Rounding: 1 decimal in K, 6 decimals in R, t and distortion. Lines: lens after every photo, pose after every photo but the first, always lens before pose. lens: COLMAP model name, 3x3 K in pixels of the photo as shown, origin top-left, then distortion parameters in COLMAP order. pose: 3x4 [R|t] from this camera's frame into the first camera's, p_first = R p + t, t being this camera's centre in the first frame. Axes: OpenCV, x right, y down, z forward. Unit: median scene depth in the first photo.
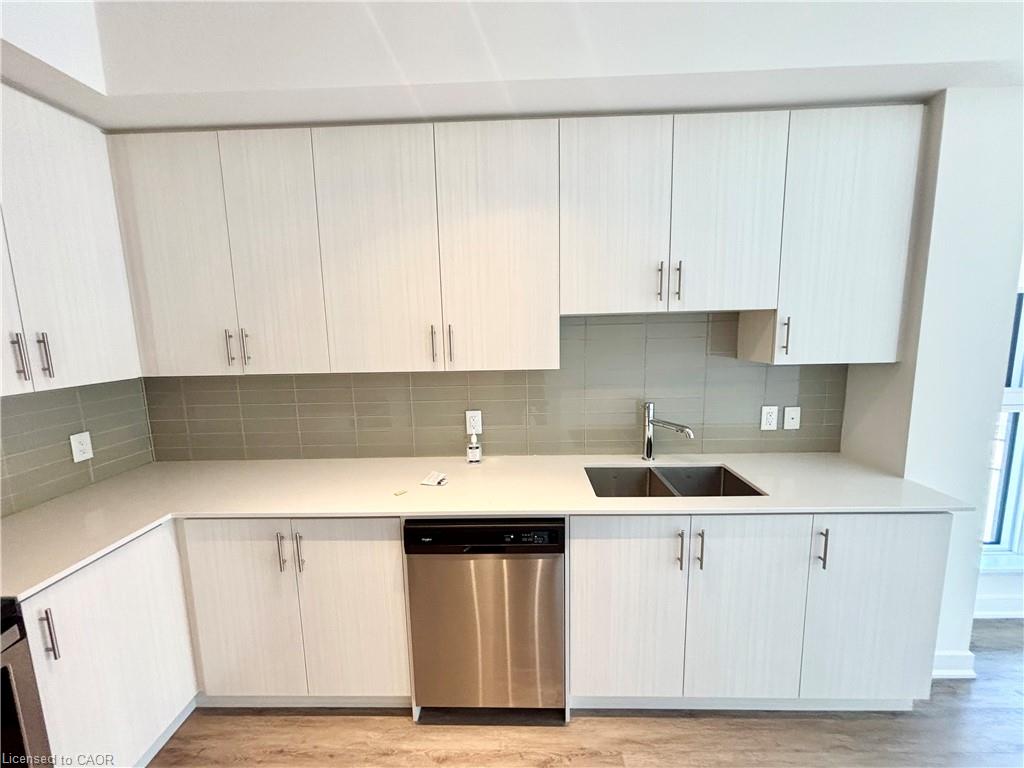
lens RADIAL K [[414.6, 0, 507.9], [0, 414.6, 383.8], [0, 0, 1]] dist [0.001055, 0.000207]
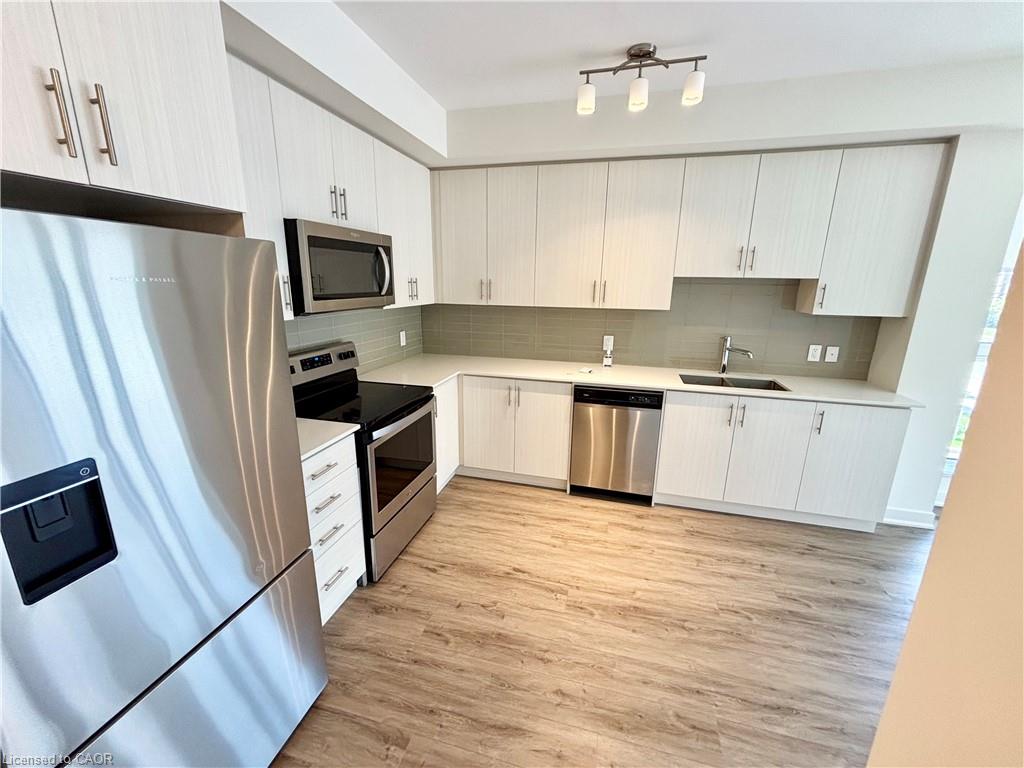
lens RADIAL K [[411.1, 0, 512.0], [0, 411.1, 384.0], [0, 0, 1]] dist [0.001244, -0.000023]
pose [[0.972091, 0.091761, -0.215916, -0.112716], [-0.067619, 0.990866, 0.116671, 0.114097], [0.224650, -0.098814, 0.969416, -0.823513]]
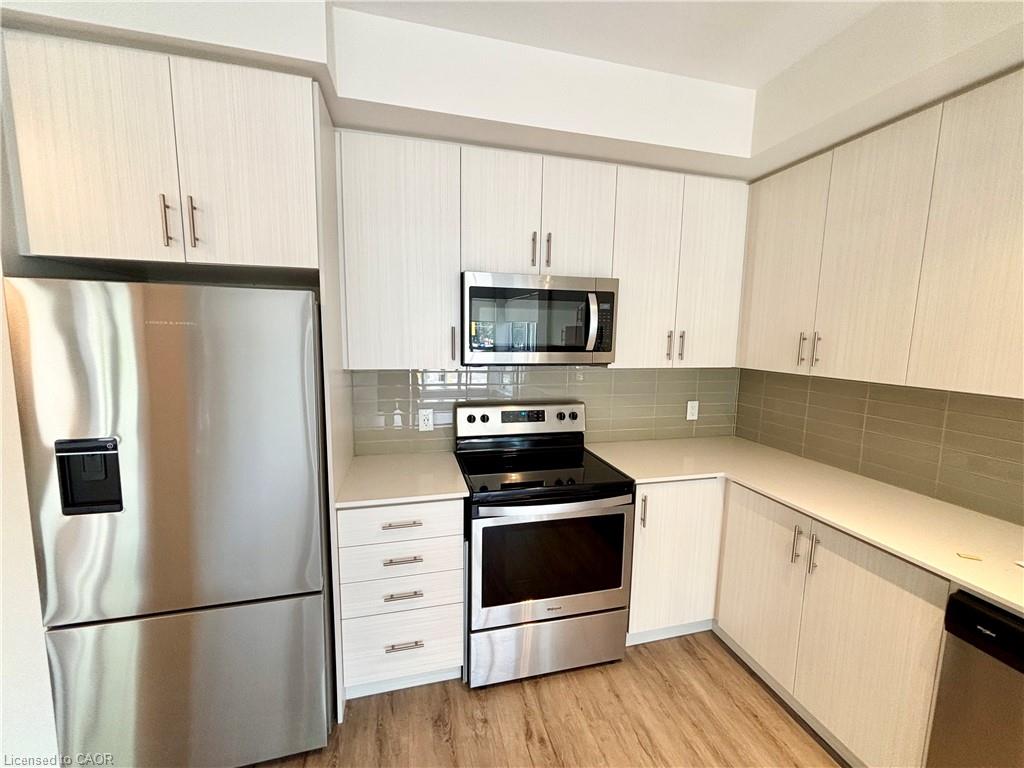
lens RADIAL K [[411.1, 0, 512.0], [0, 411.1, 384.0], [0, 0, 1]] dist [0.001244, -0.000023]
pose [[0.268577, 0.143772, -0.952468, 0.178153], [-0.156604, 0.982161, 0.104094, 0.010349], [0.950443, 0.121203, 0.286301, -0.026786]]
